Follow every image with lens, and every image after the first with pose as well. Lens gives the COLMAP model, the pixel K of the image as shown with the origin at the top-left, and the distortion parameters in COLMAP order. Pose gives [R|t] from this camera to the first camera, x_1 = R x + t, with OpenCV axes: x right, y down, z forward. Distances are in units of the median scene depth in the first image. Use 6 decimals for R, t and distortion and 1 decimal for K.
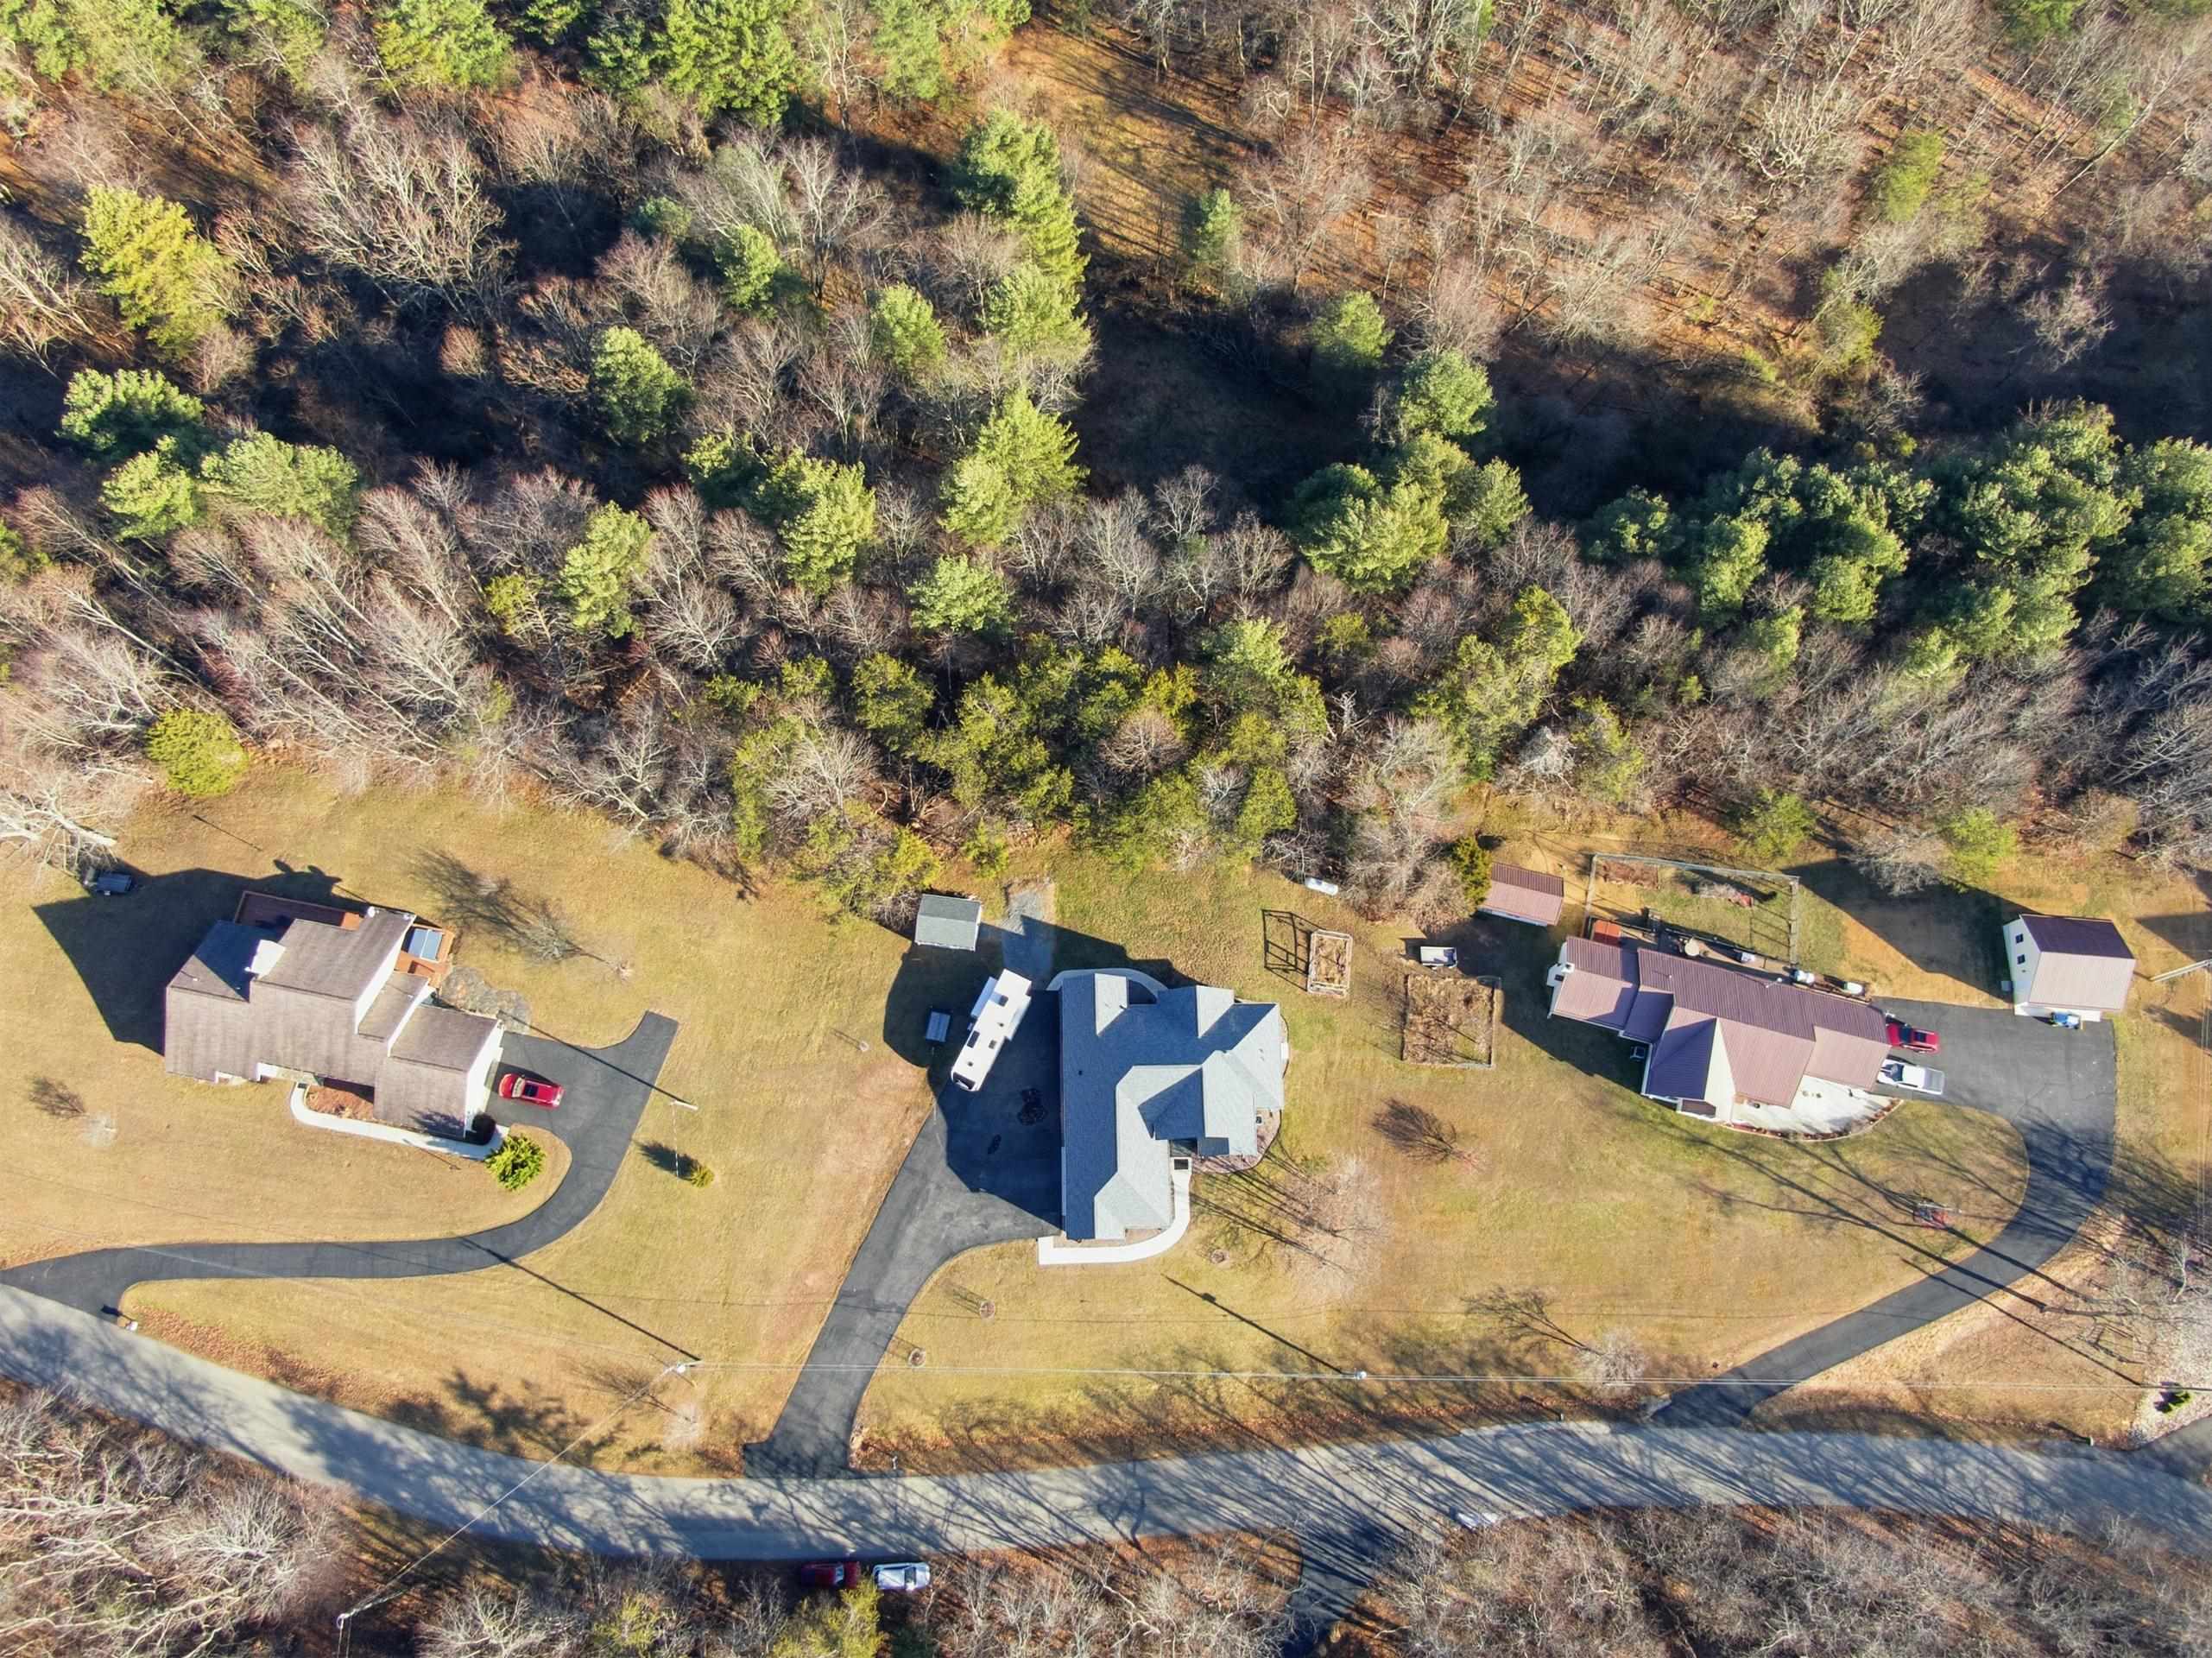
lens RADIAL K [[1585.5, 0, 1101.5], [0, 1585.5, 825.7], [0, 0, 1]] dist [0.047086, -0.062310]
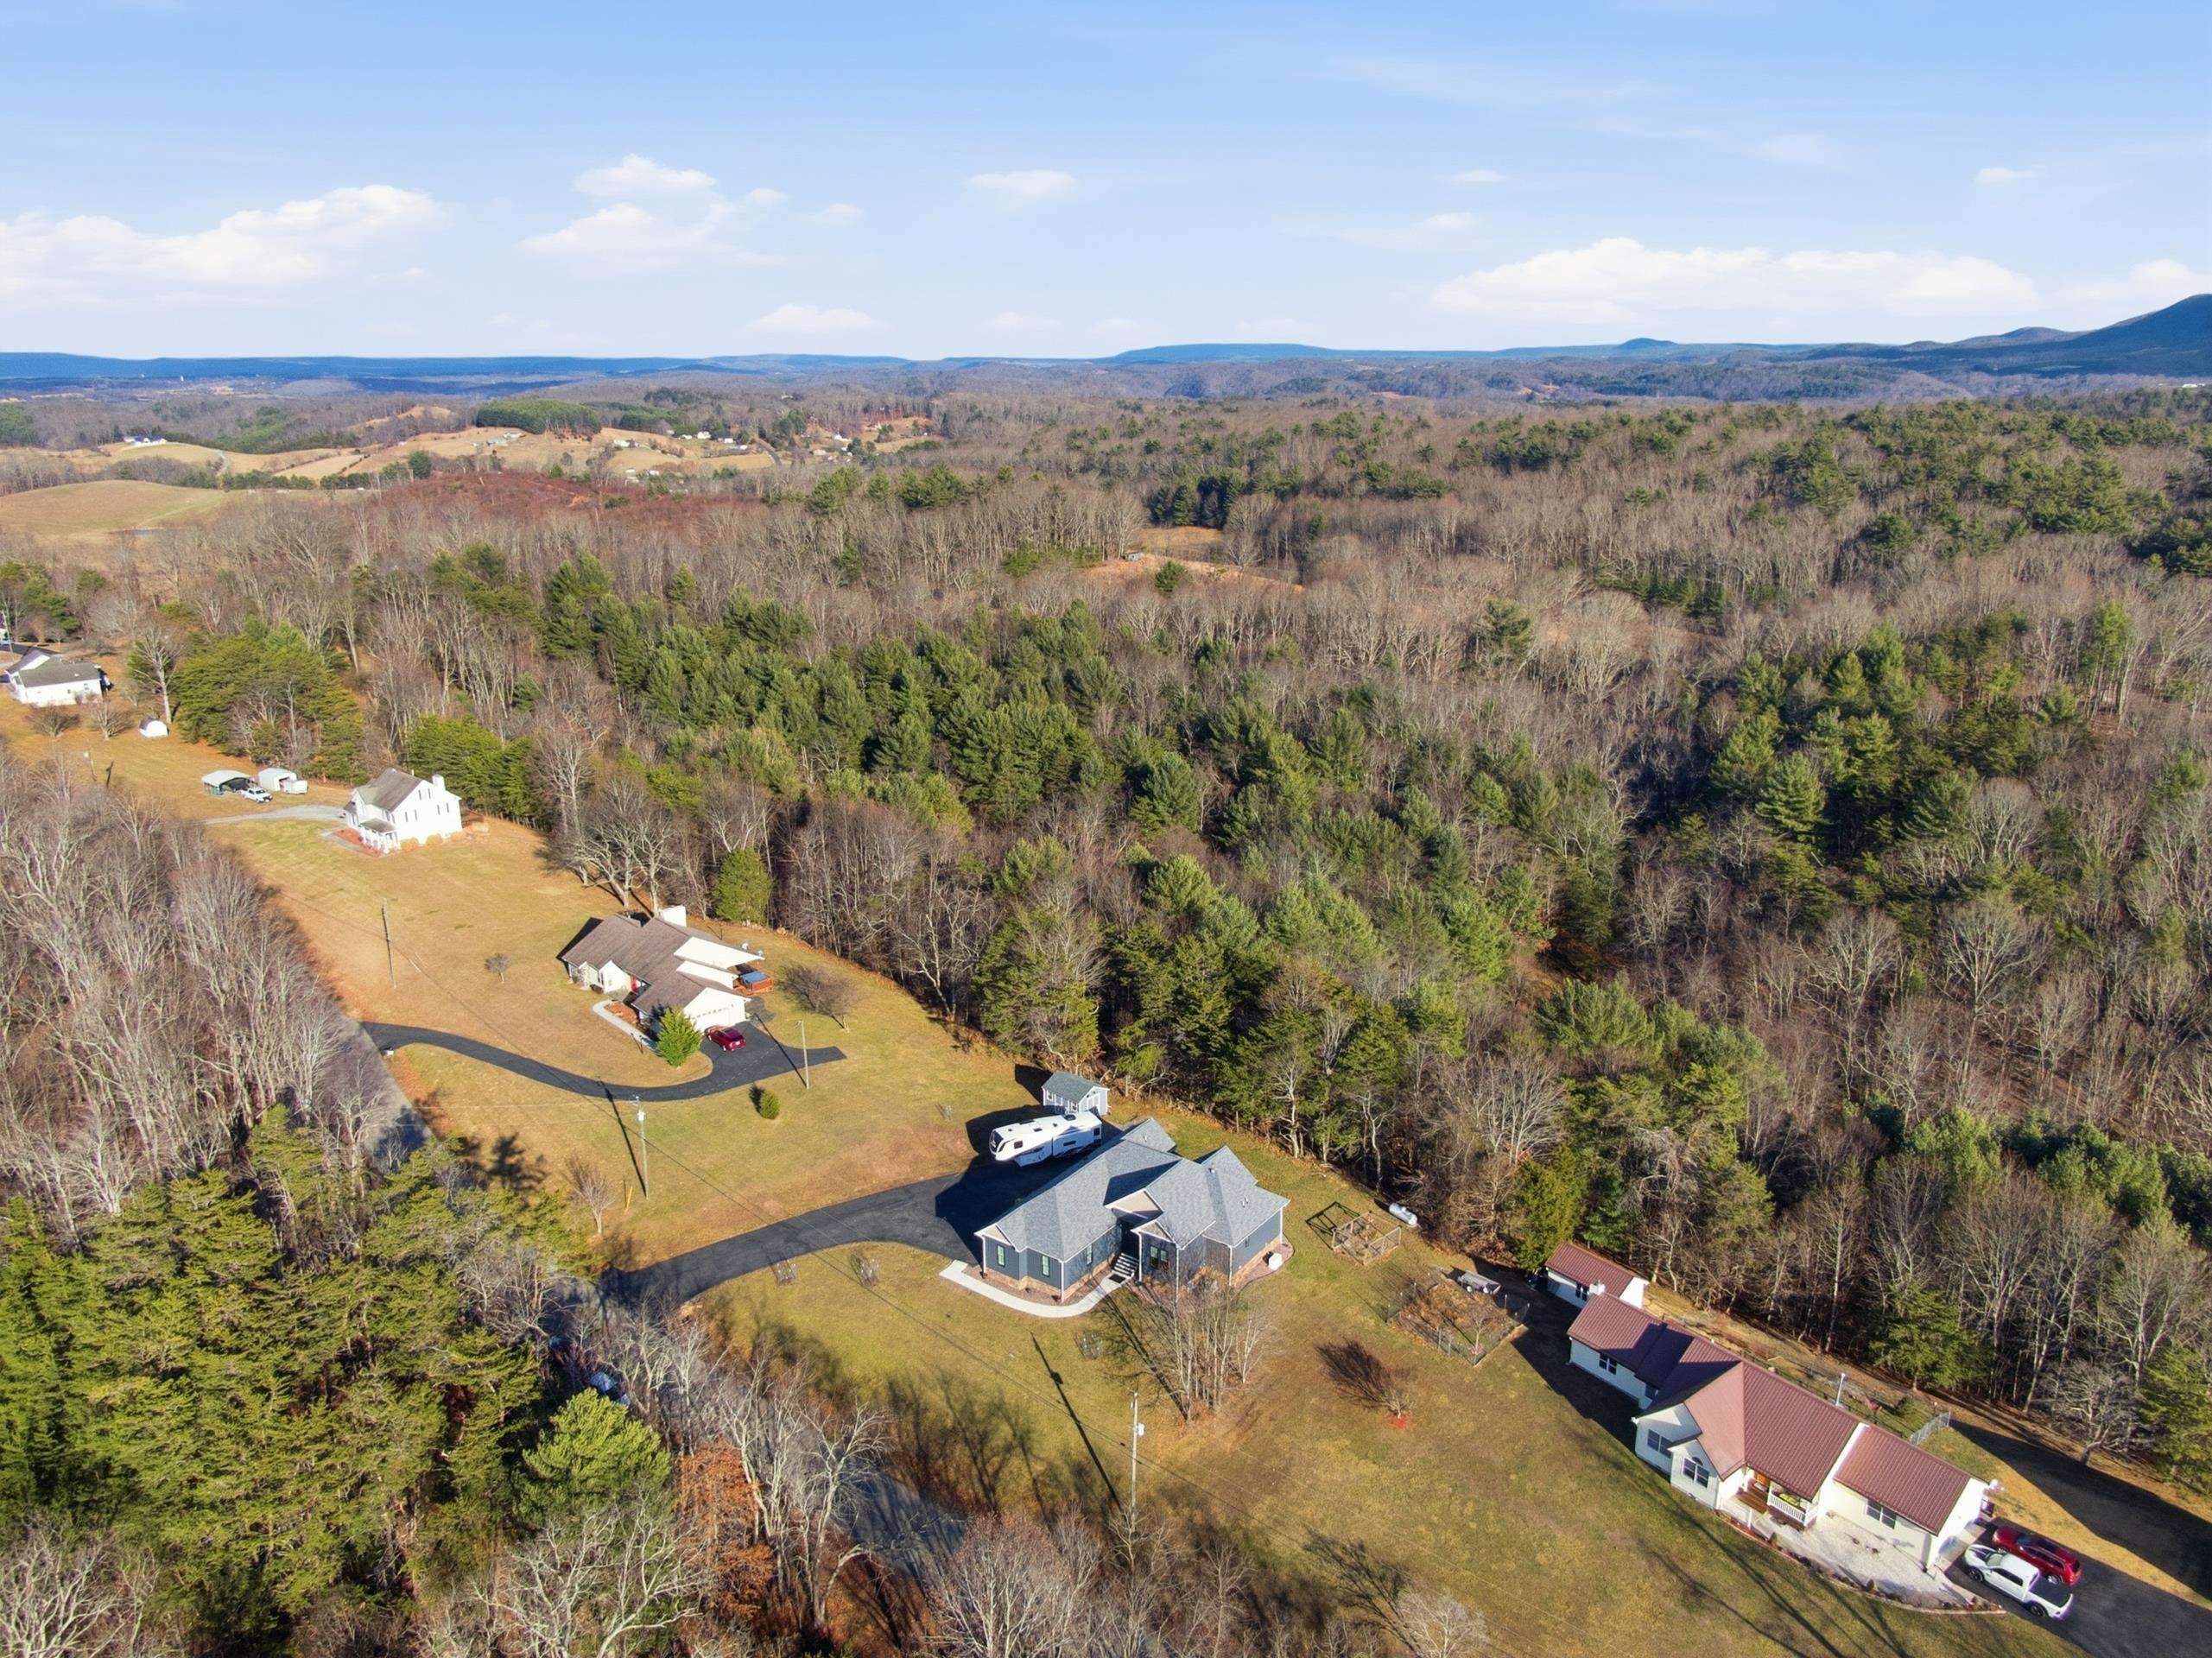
lens RADIAL K [[1585.2, 0, 1101.5], [0, 1585.2, 825.7], [0, 0, 1]] dist [0.047086, -0.062310]
pose [[0.799871, 0.165903, -0.576786, 0.545212], [-0.574235, 0.491015, -0.655102, 0.707085], [0.174528, 0.855208, 0.488016, 0.299633]]
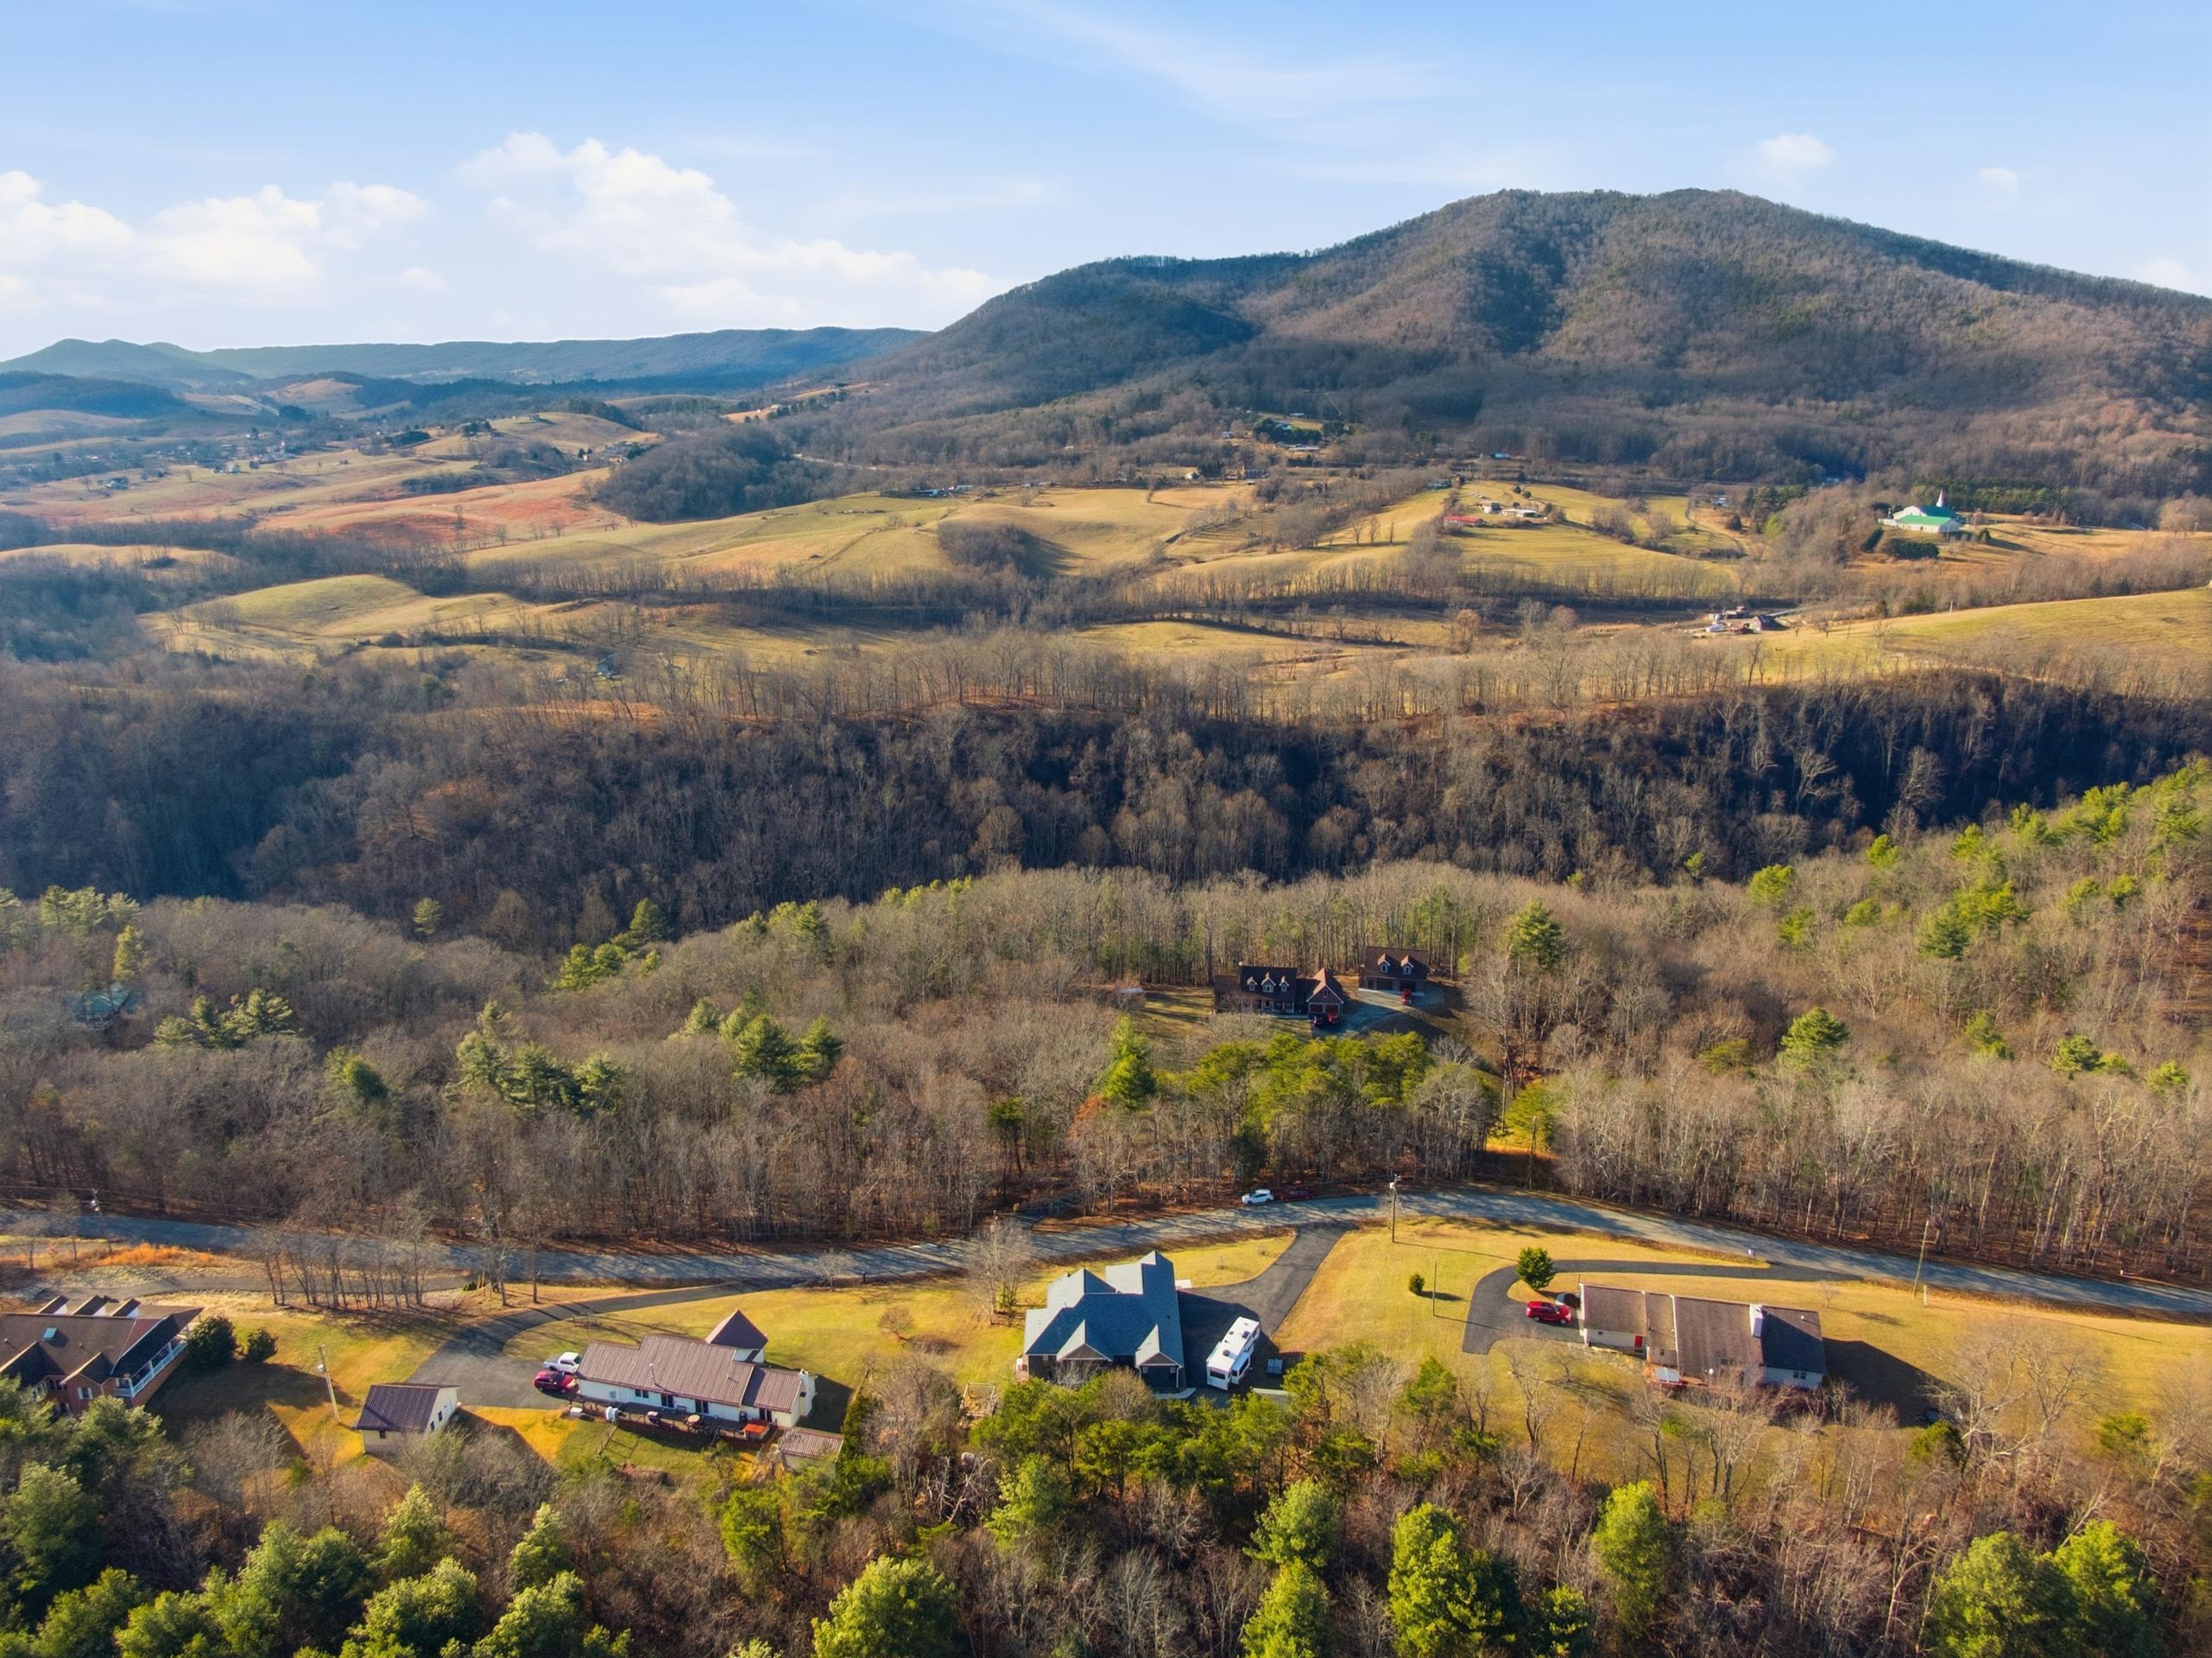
lens RADIAL K [[1585.0, 0, 1087.7], [0, 1585.0, 869.4], [0, 0, 1]] dist [0.038779, -0.043673]
pose [[-0.999871, 0.005240, 0.015151, 0.034643], [0.014936, -0.038807, 0.999135, -1.230361], [0.005824, 0.999233, 0.038724, 0.527640]]
